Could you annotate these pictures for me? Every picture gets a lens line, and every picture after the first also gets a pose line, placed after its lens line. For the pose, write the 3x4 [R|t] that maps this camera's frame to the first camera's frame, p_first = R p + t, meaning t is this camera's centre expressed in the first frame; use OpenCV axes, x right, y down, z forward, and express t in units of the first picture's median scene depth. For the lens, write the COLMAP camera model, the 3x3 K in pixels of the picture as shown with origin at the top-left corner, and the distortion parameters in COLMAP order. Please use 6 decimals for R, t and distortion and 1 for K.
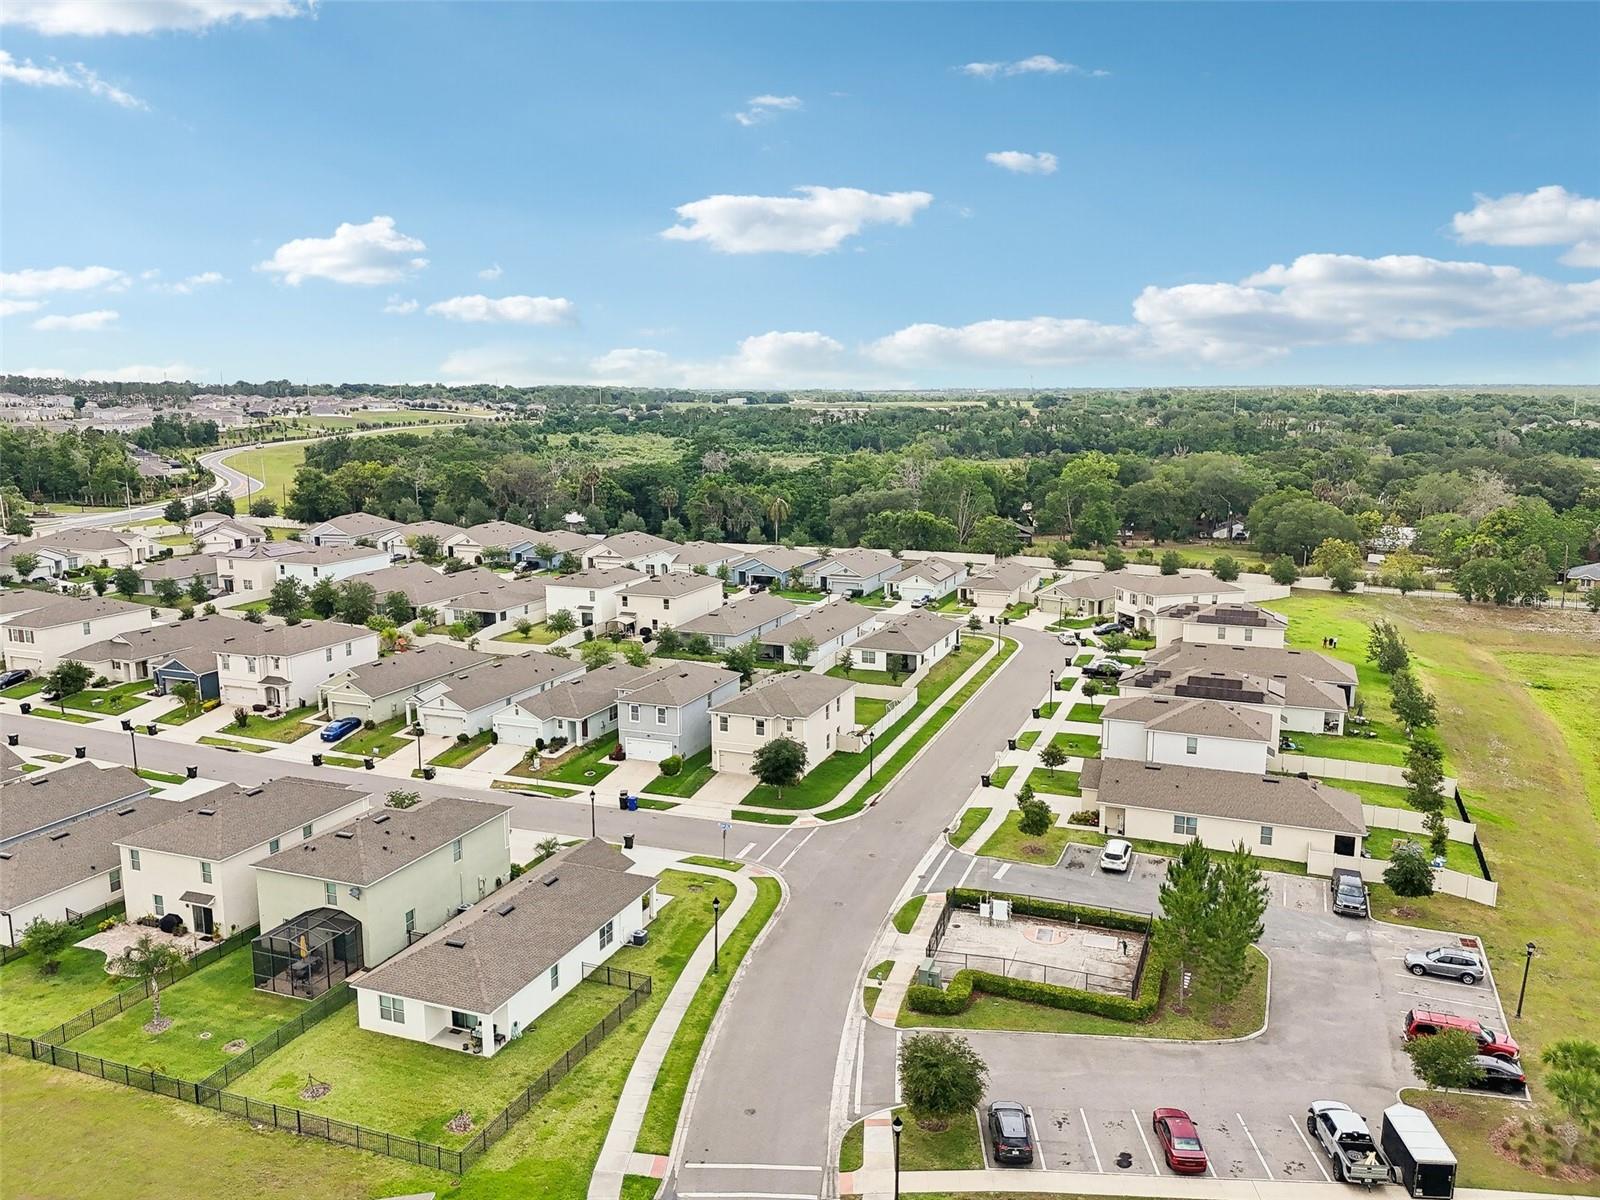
lens RADIAL K [[1216.7, 0, 800.0], [0, 1216.7, 600.0], [0, 0, 1]] dist [0.083081, -0.099794]
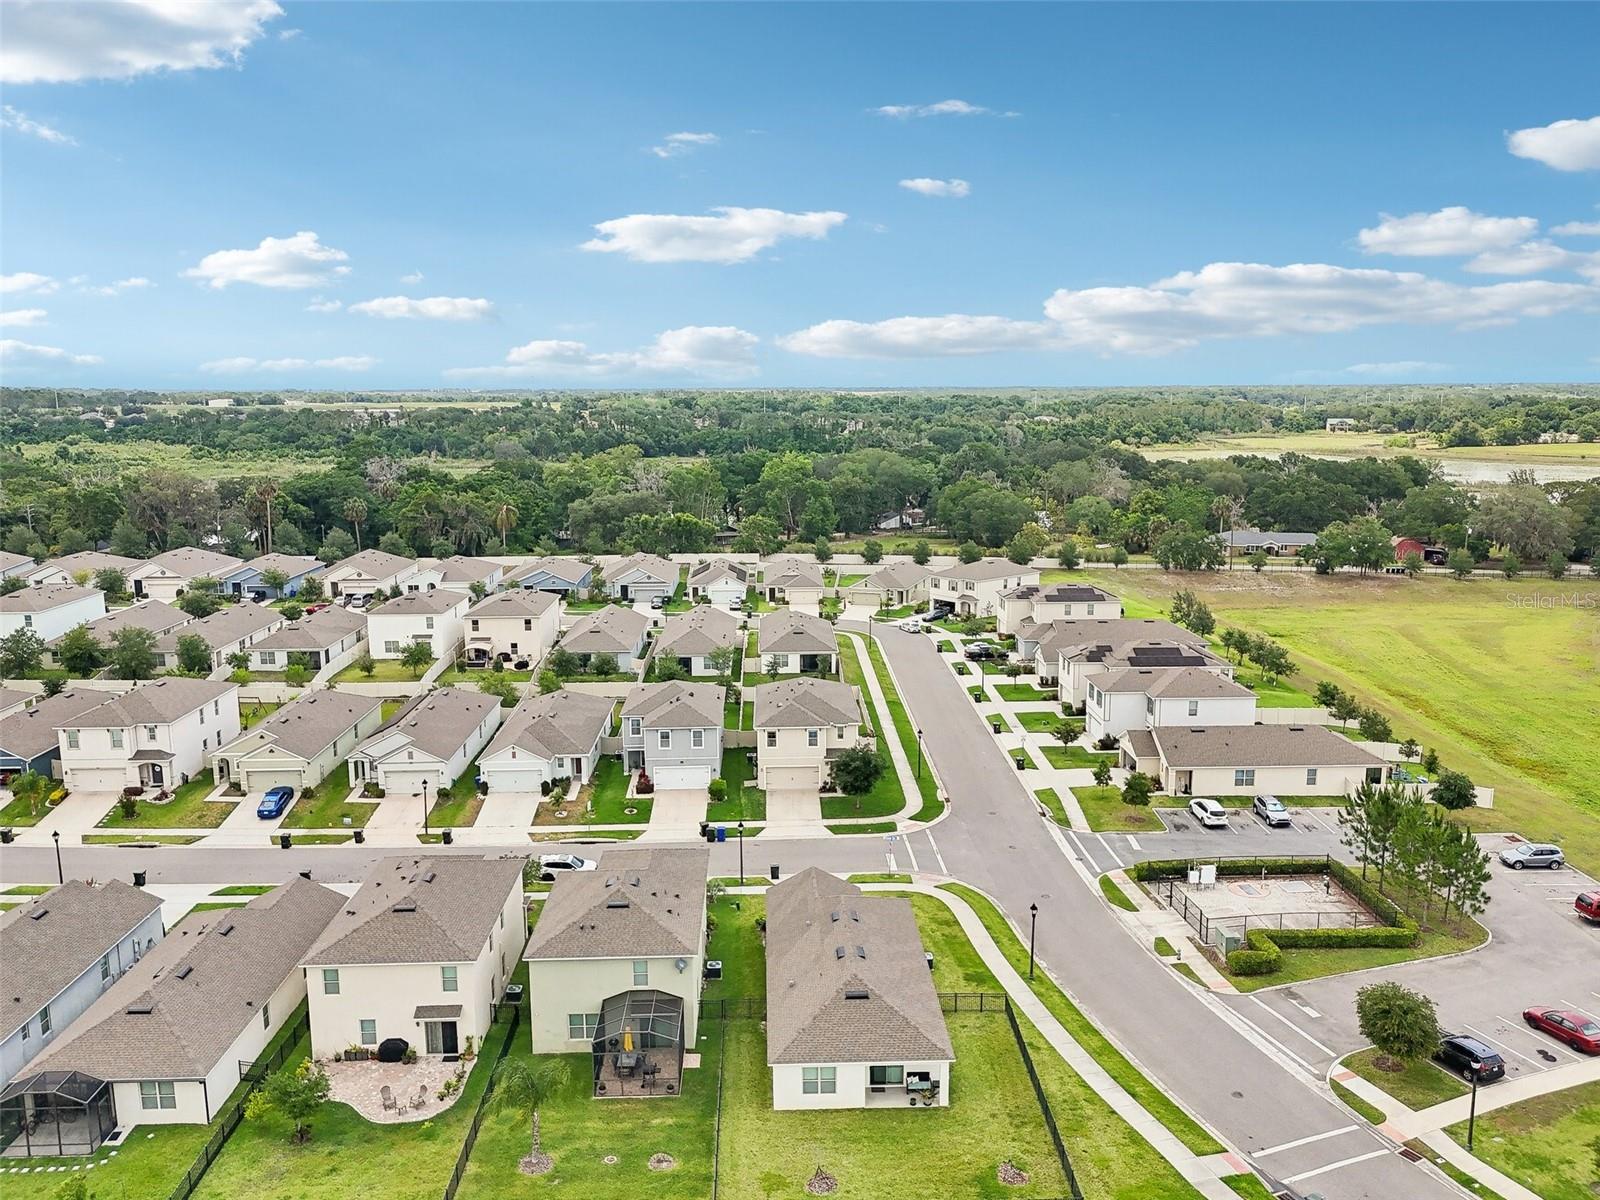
lens RADIAL K [[1222.9, 0, 799.0], [0, 1222.9, 635.5], [0, 0, 1]] dist [0.076678, -0.108295]
pose [[0.916419, -0.082391, 0.391649, -0.365108], [0.072215, 0.996560, 0.040672, -0.014486], [-0.393652, -0.008989, 0.919215, 0.102417]]
